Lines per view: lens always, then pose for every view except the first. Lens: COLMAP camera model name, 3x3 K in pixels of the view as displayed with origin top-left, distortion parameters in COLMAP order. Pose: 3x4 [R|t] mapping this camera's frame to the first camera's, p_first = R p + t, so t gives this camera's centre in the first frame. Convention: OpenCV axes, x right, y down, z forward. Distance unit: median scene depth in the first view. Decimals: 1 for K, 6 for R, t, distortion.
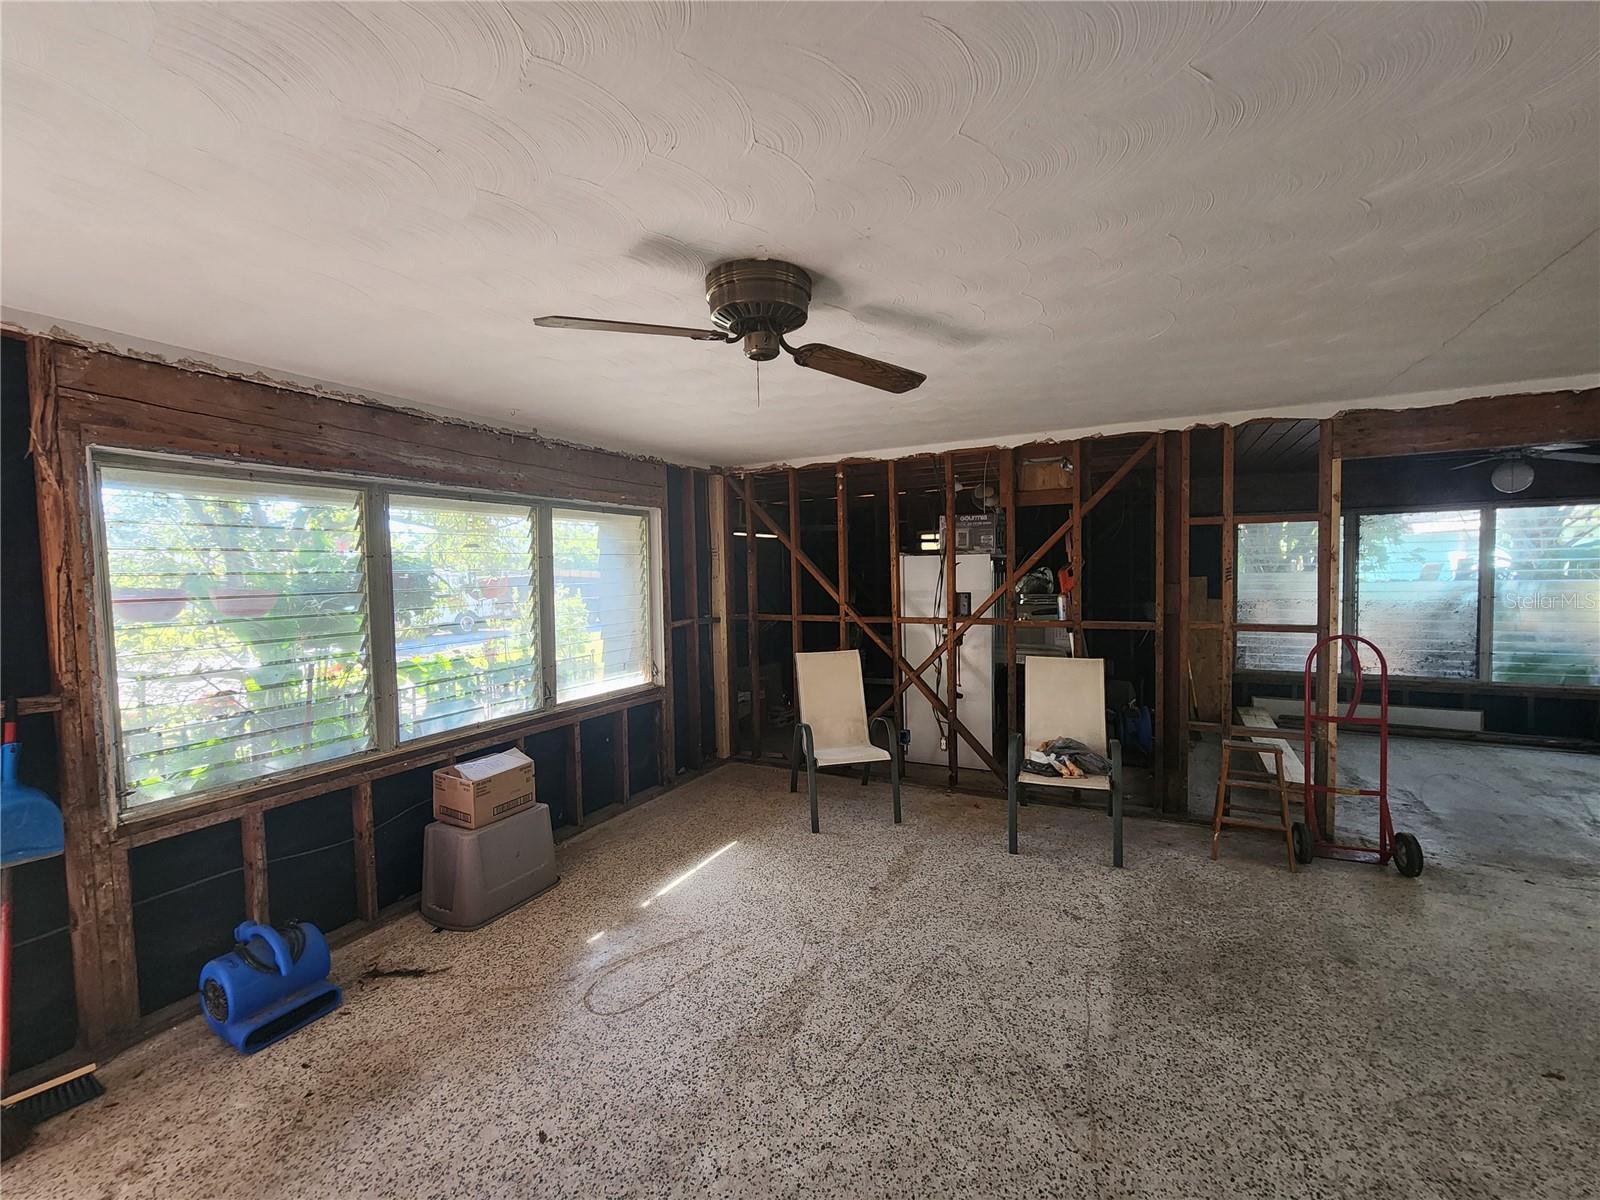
lens RADIAL K [[656.8, 0, 804.1], [0, 656.8, 600.6], [0, 0, 1]] dist [-0.001605, -0.000440]
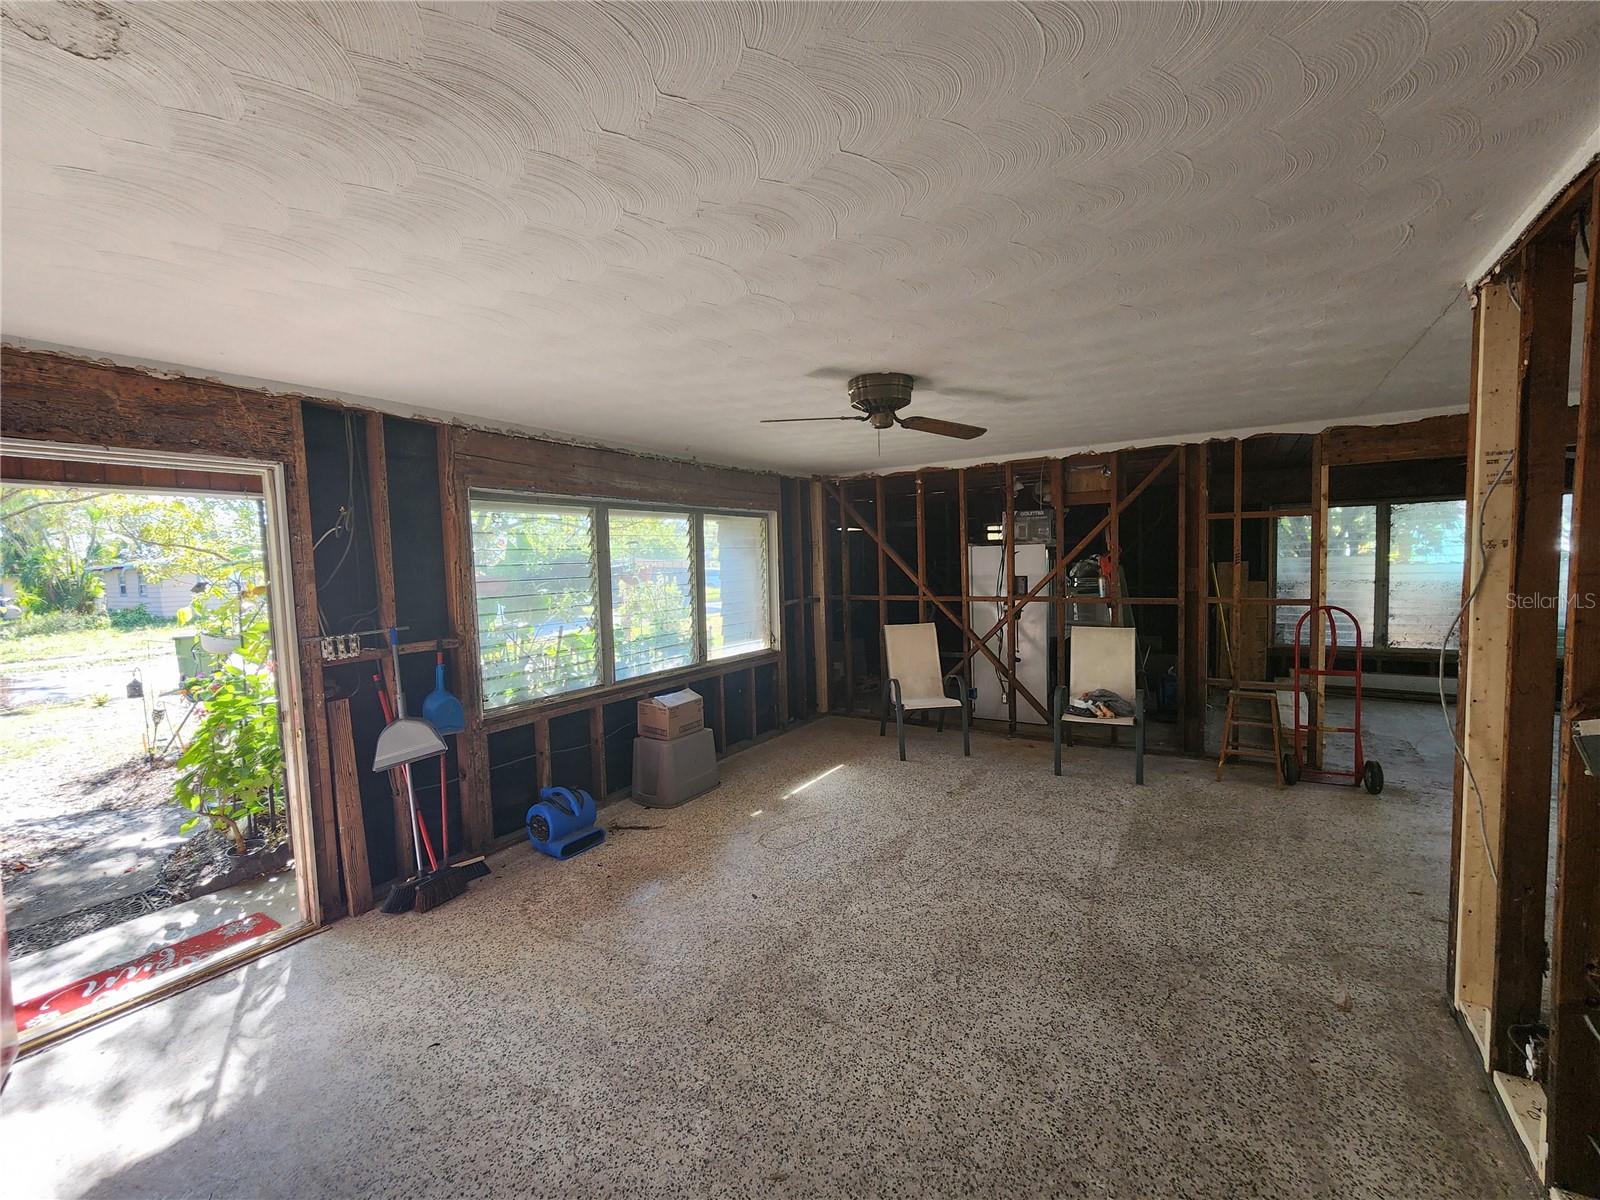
lens RADIAL K [[656.4, 0, 806.8], [0, 656.4, 602.2], [0, 0, 1]] dist [-0.001015, -0.000067]
pose [[0.995509, -0.003490, -0.094597, -0.047841], [0.005316, 0.999804, 0.019054, 0.013478], [0.094512, -0.019471, 0.995333, -0.306465]]
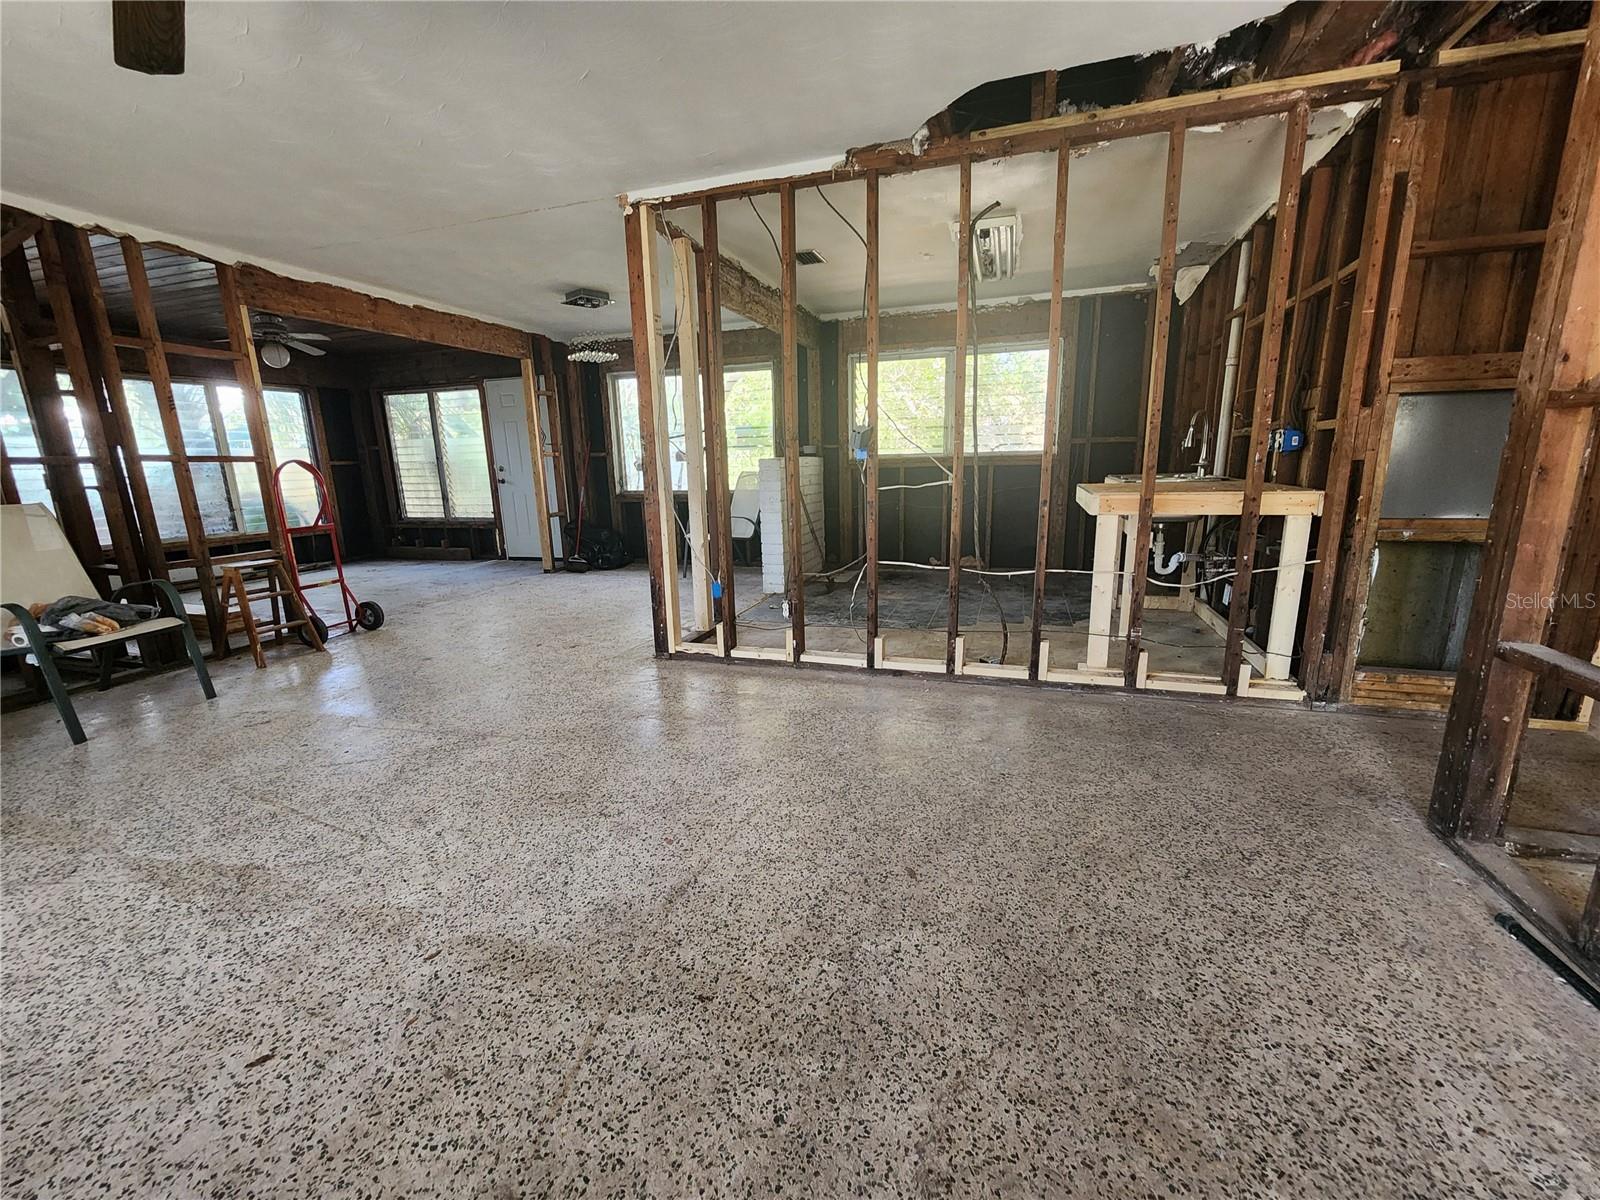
lens RADIAL K [[656.4, 0, 806.8], [0, 656.4, 602.2], [0, 0, 1]] dist [-0.001015, -0.000067]
pose [[-0.164124, -0.187619, 0.968433, -0.497902], [0.075040, 0.976526, 0.201904, 0.119008], [-0.983581, 0.105808, -0.146192, 0.227557]]
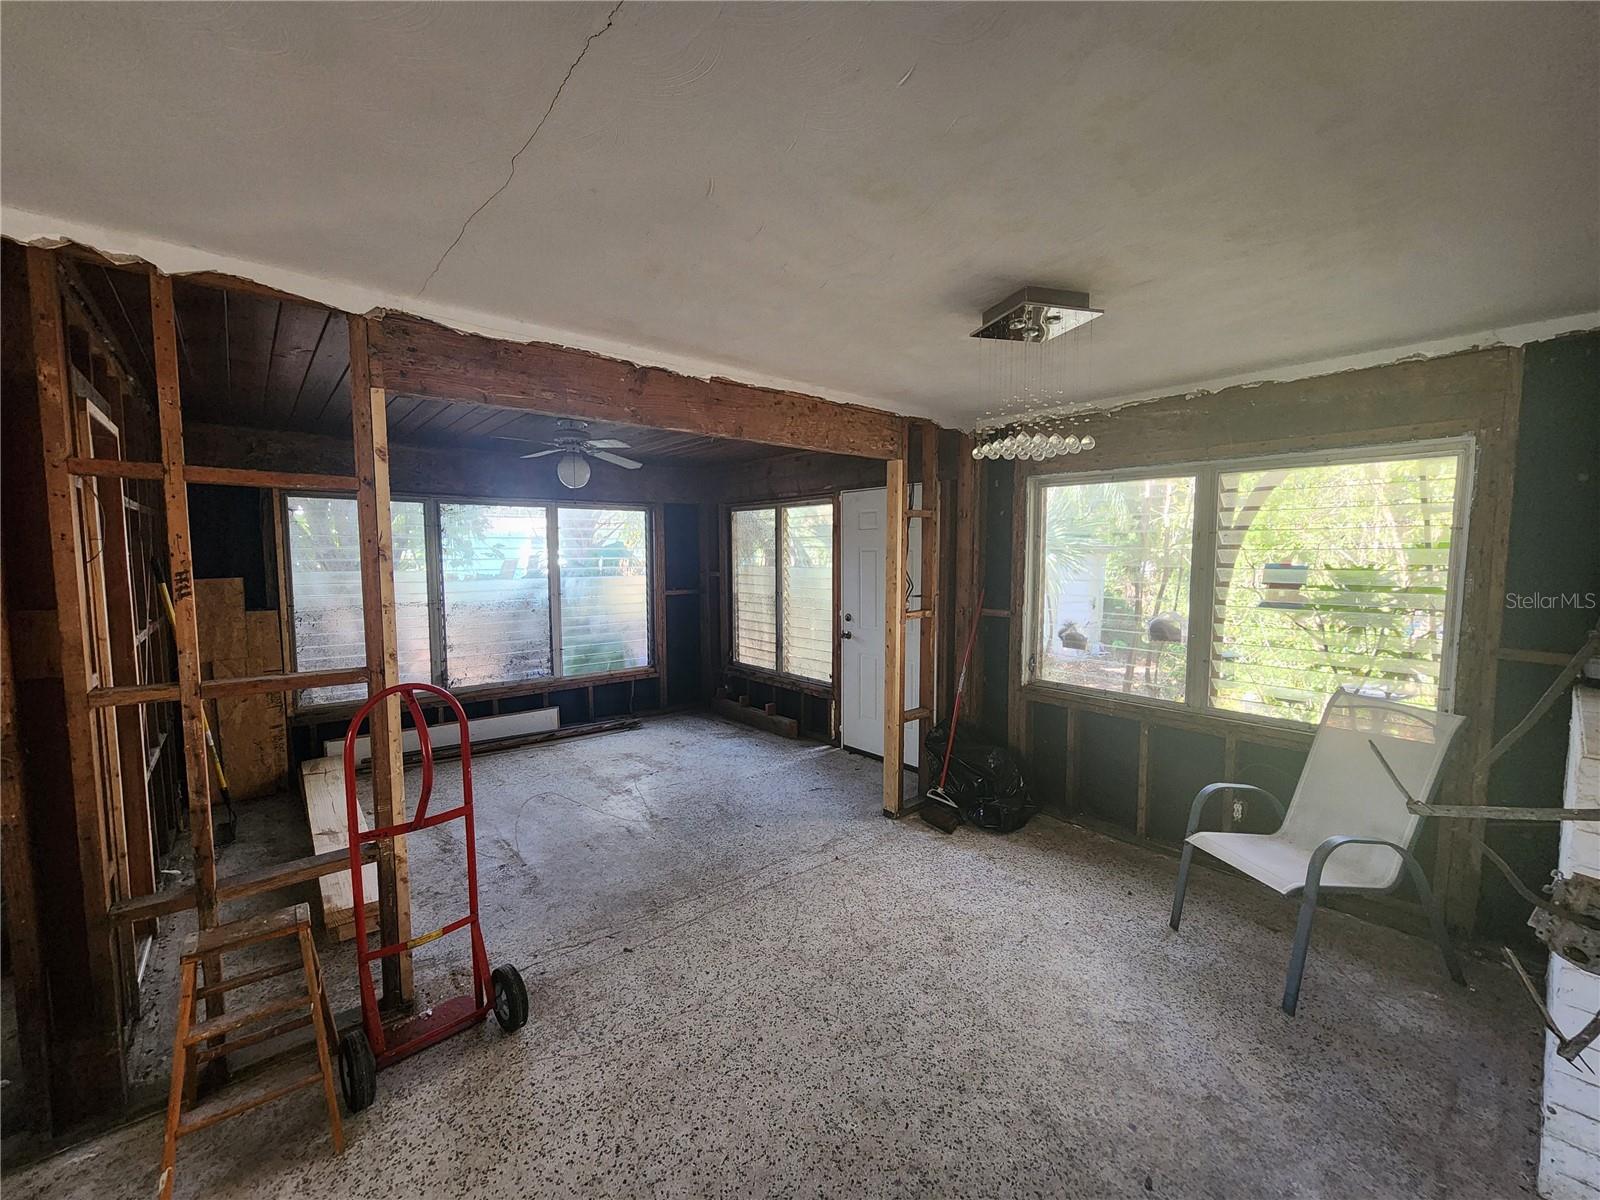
lens RADIAL K [[656.8, 0, 804.1], [0, 656.8, 600.6], [0, 0, 1]] dist [-0.001605, -0.000440]
pose [[0.375747, -0.048852, 0.925434, 0.354824], [0.037093, 0.998602, 0.037654, -0.028421], [-0.925980, 0.020179, 0.377034, 0.376485]]
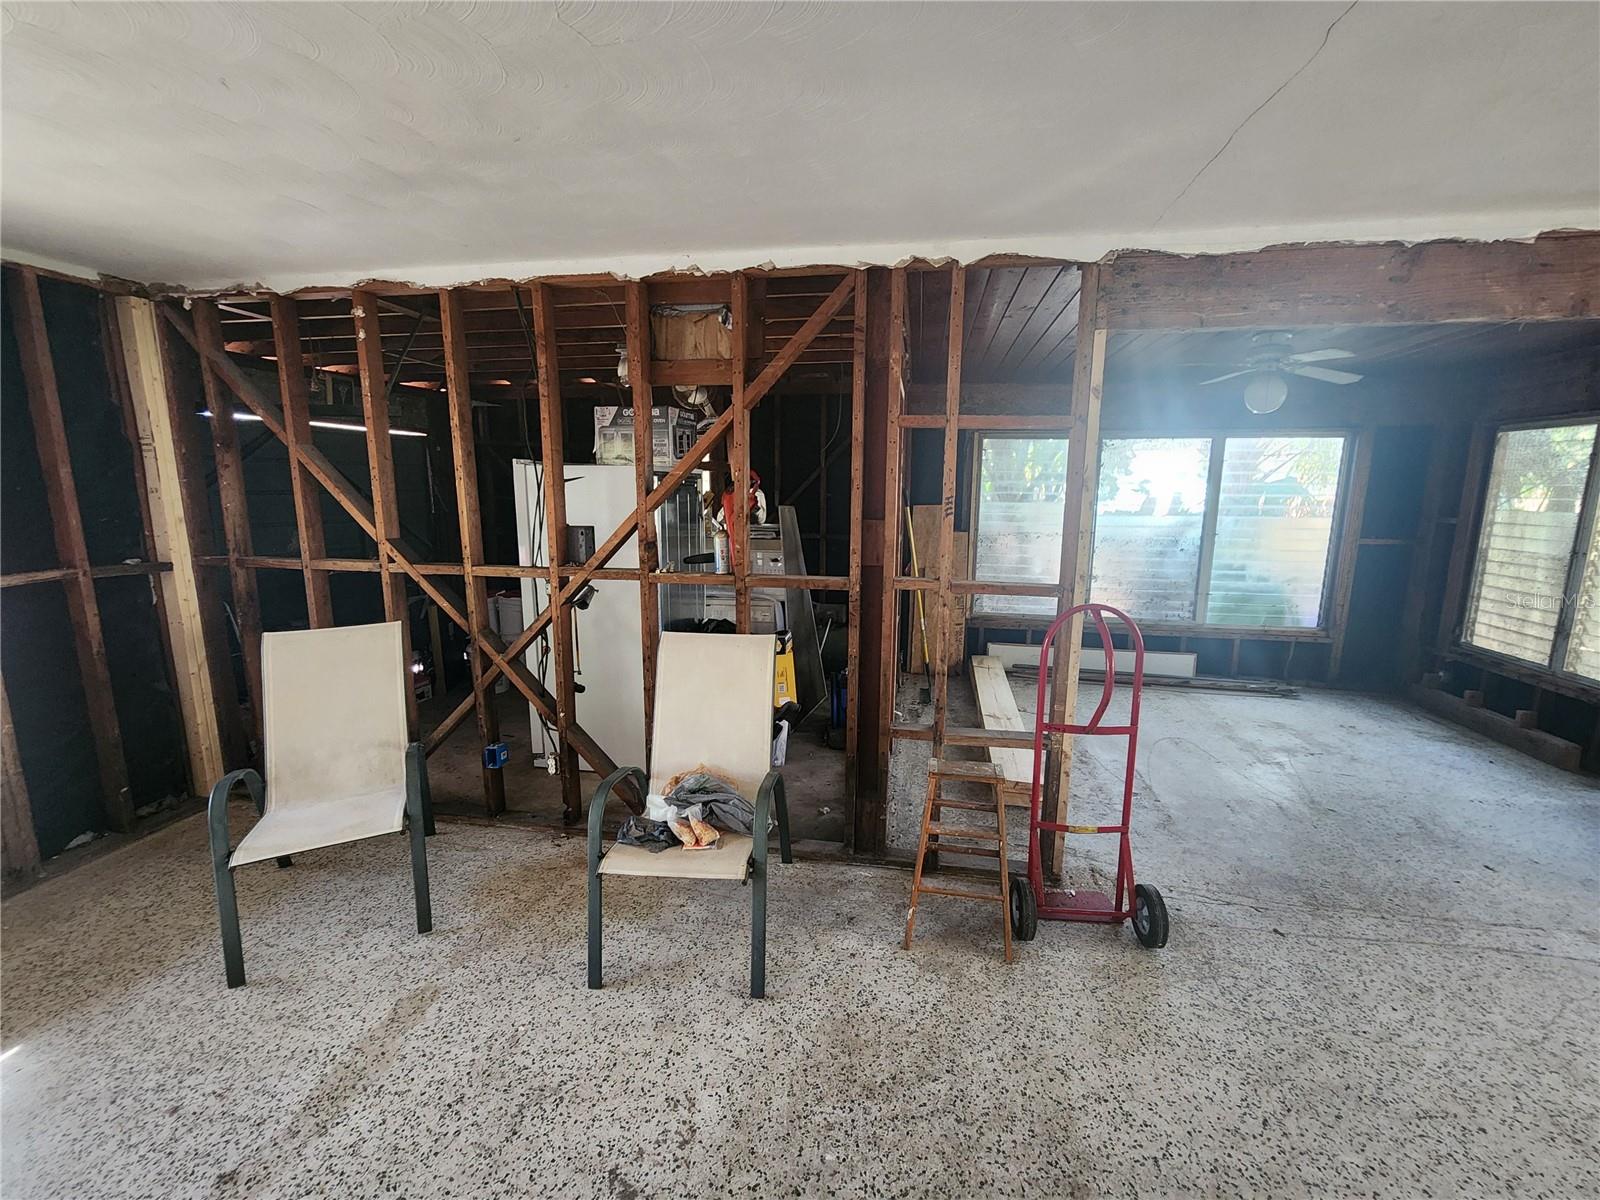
lens RADIAL K [[656.8, 0, 804.1], [0, 656.8, 600.6], [0, 0, 1]] dist [-0.001605, -0.000440]
pose [[0.953710, -0.023013, 0.299847, 0.299873], [-0.014084, 0.992556, 0.120975, -0.023605], [-0.300399, -0.119598, 0.946286, 0.399610]]
